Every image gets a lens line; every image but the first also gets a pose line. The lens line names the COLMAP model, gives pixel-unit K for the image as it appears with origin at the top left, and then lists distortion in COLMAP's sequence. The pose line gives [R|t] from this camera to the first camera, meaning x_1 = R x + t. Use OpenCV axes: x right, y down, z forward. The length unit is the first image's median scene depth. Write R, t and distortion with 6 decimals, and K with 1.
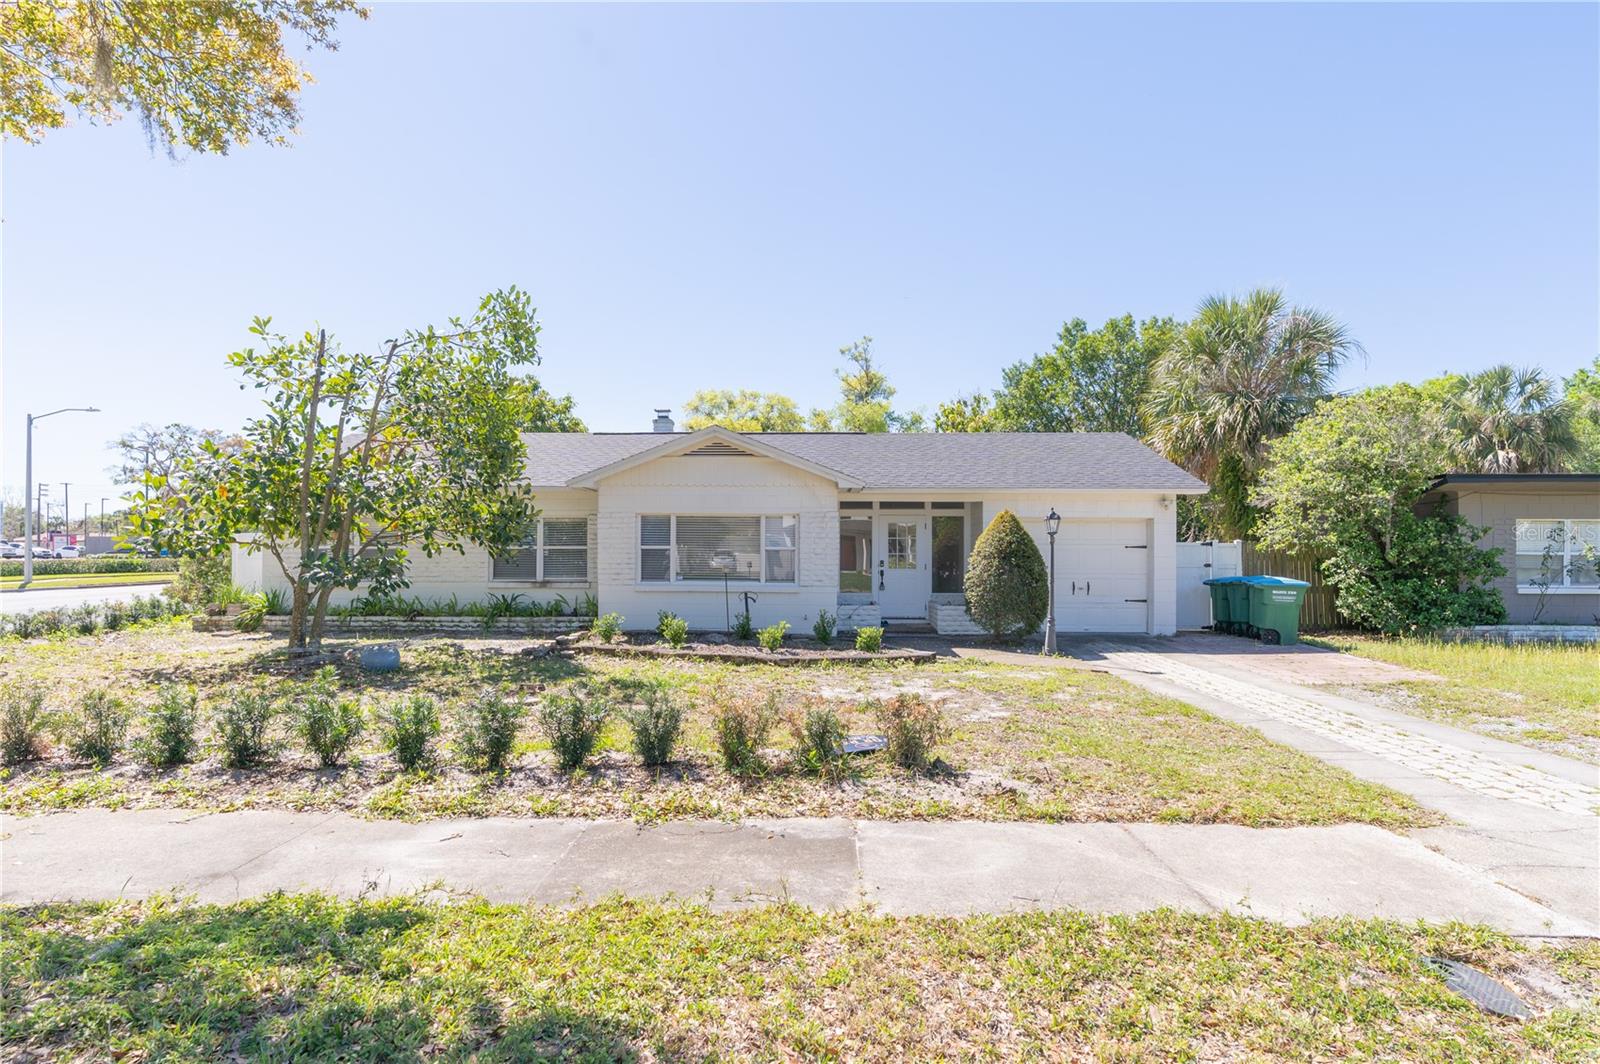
lens RADIAL K [[835.2, 0, 800.0], [0, 835.2, 543.5], [0, 0, 1]] dist [0.002235, 0.000441]
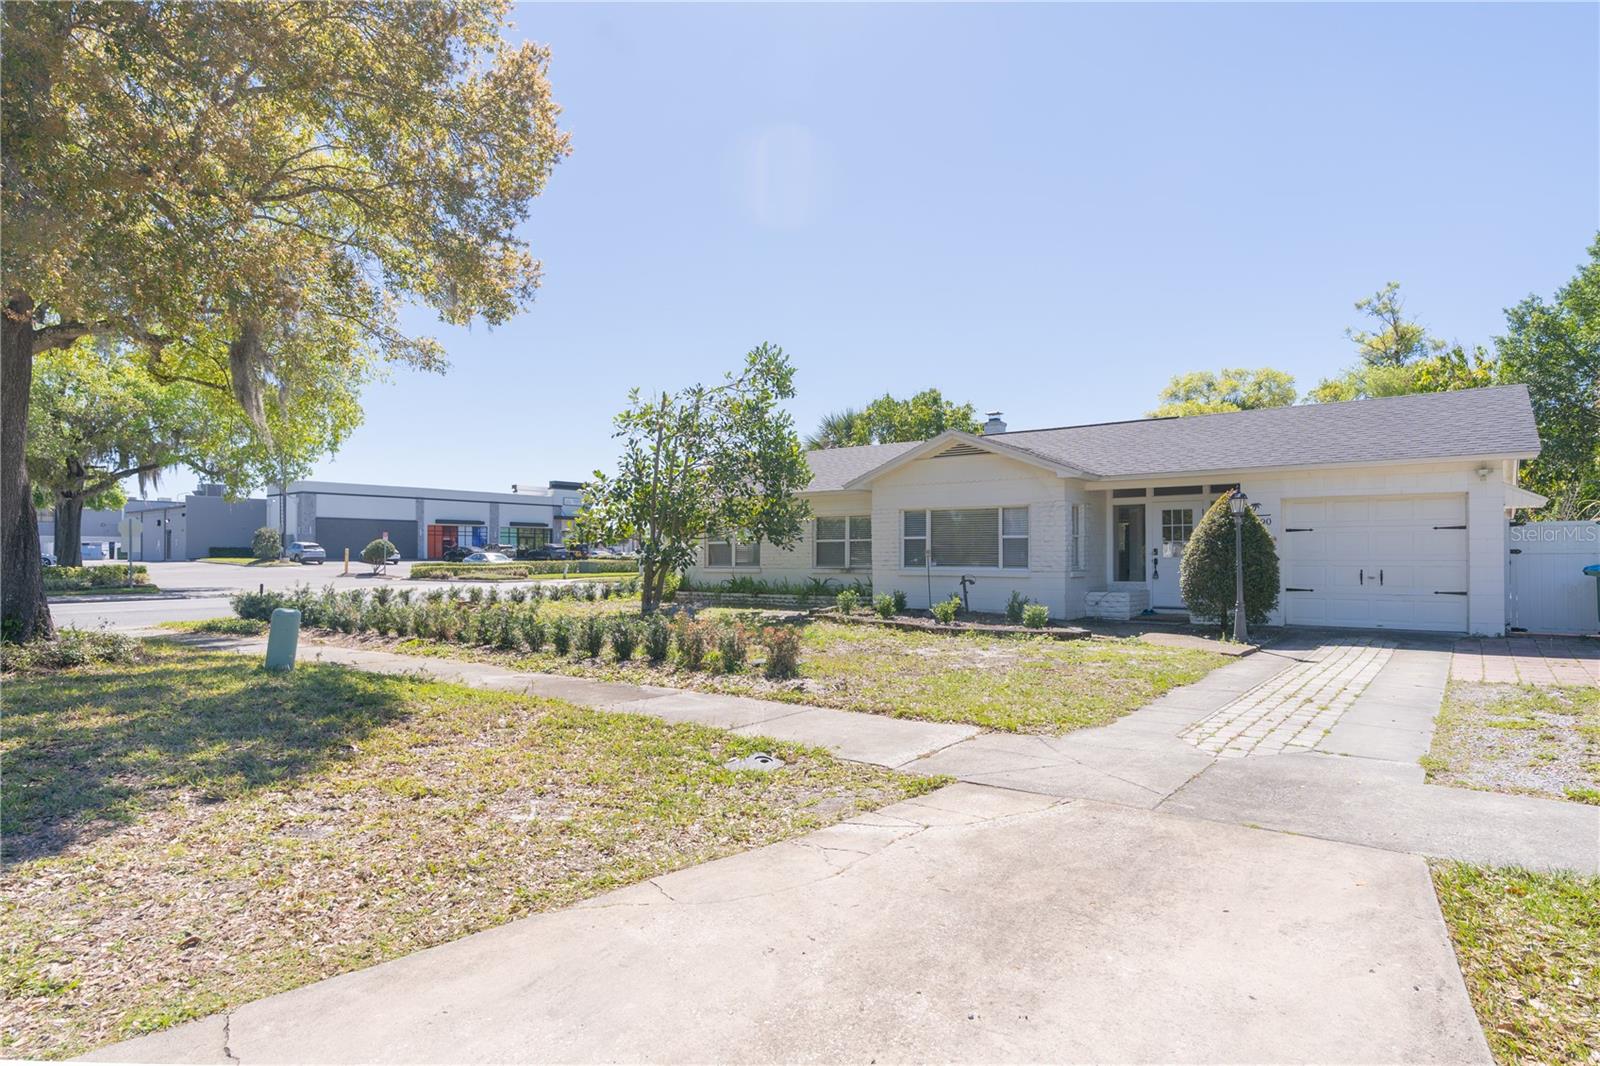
lens RADIAL K [[878.3, 0, 800.0], [0, 878.3, 533.0], [0, 0, 1]] dist [-0.004241, -0.000775]
pose [[0.808845, -0.021387, -0.587633, 0.405315], [0.011368, 0.999720, -0.020737, 0.020812], [0.587912, 0.010093, 0.808862, -0.081193]]
